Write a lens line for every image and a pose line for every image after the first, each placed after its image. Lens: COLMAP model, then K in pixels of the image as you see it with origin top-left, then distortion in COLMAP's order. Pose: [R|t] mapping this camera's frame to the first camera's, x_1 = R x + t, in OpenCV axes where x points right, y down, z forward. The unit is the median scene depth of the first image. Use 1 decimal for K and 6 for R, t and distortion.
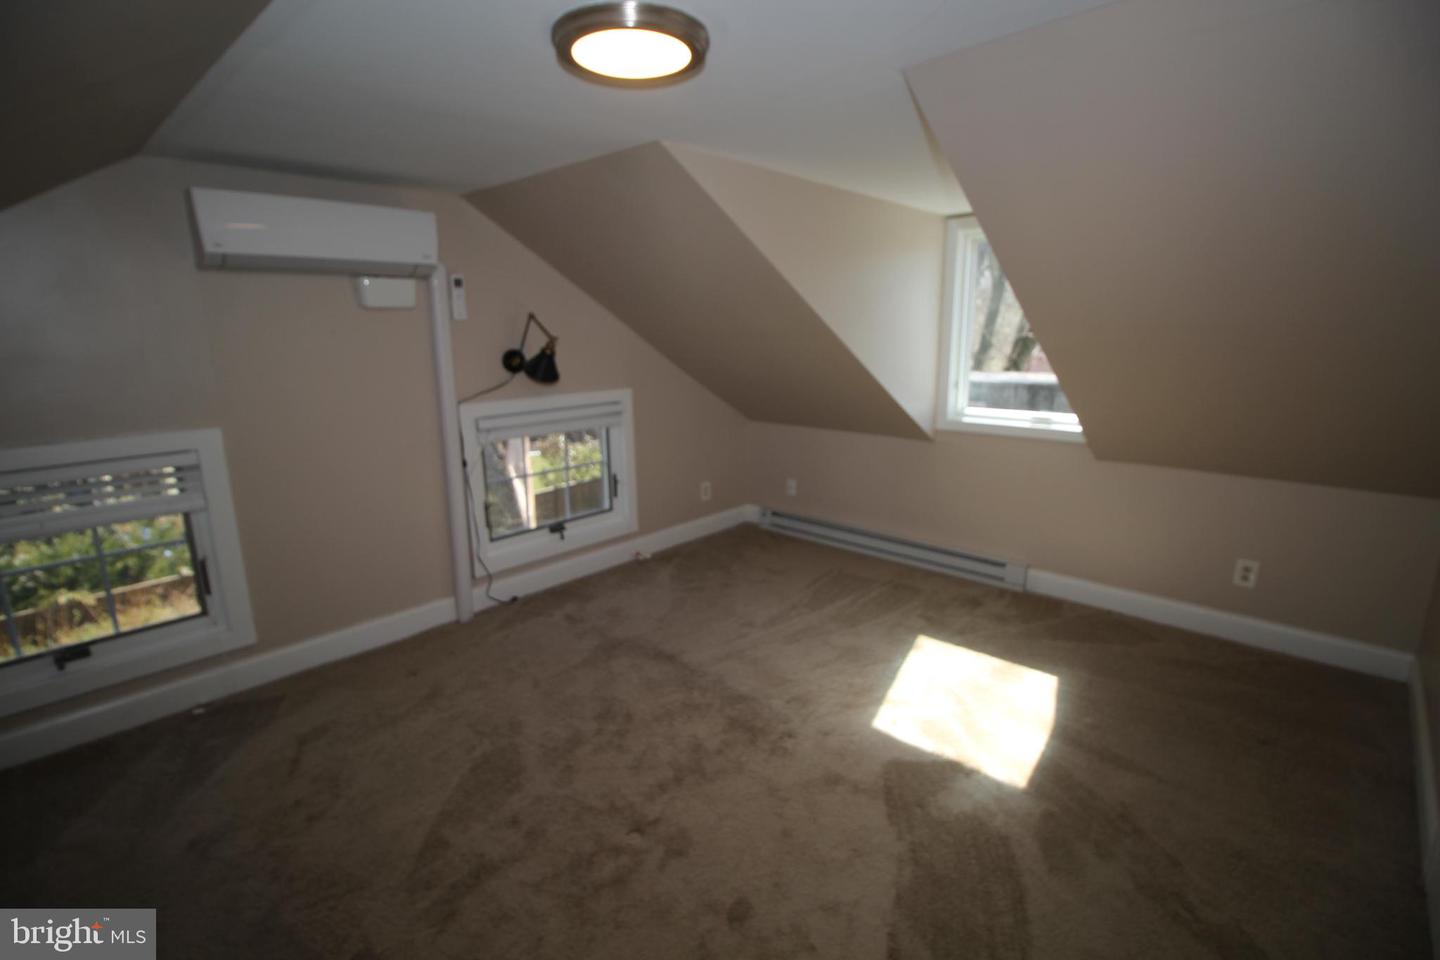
lens RADIAL K [[669.4, 0, 723.0], [0, 669.4, 479.3], [0, 0, 1]] dist [-0.003977, -0.005155]
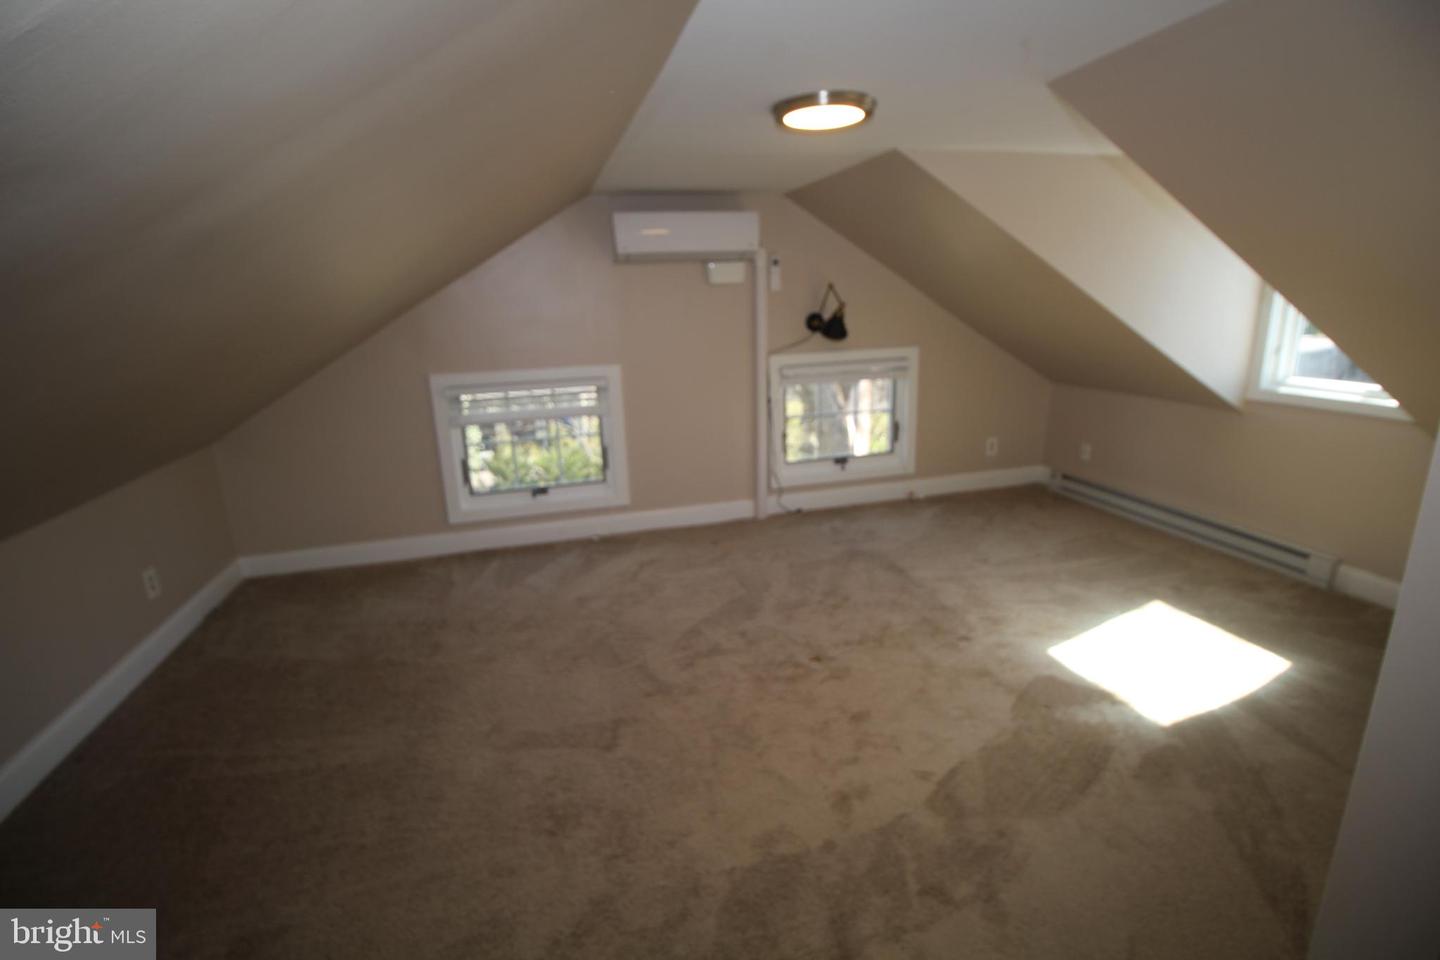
lens RADIAL K [[669.4, 0, 720.2], [0, 669.4, 476.2], [0, 0, 1]] dist [-0.003977, -0.005155]
pose [[0.849577, 0.120222, -0.513582, 0.239314], [-0.092894, 0.992563, 0.078678, 0.031448], [0.519221, -0.019134, 0.854426, -0.193694]]
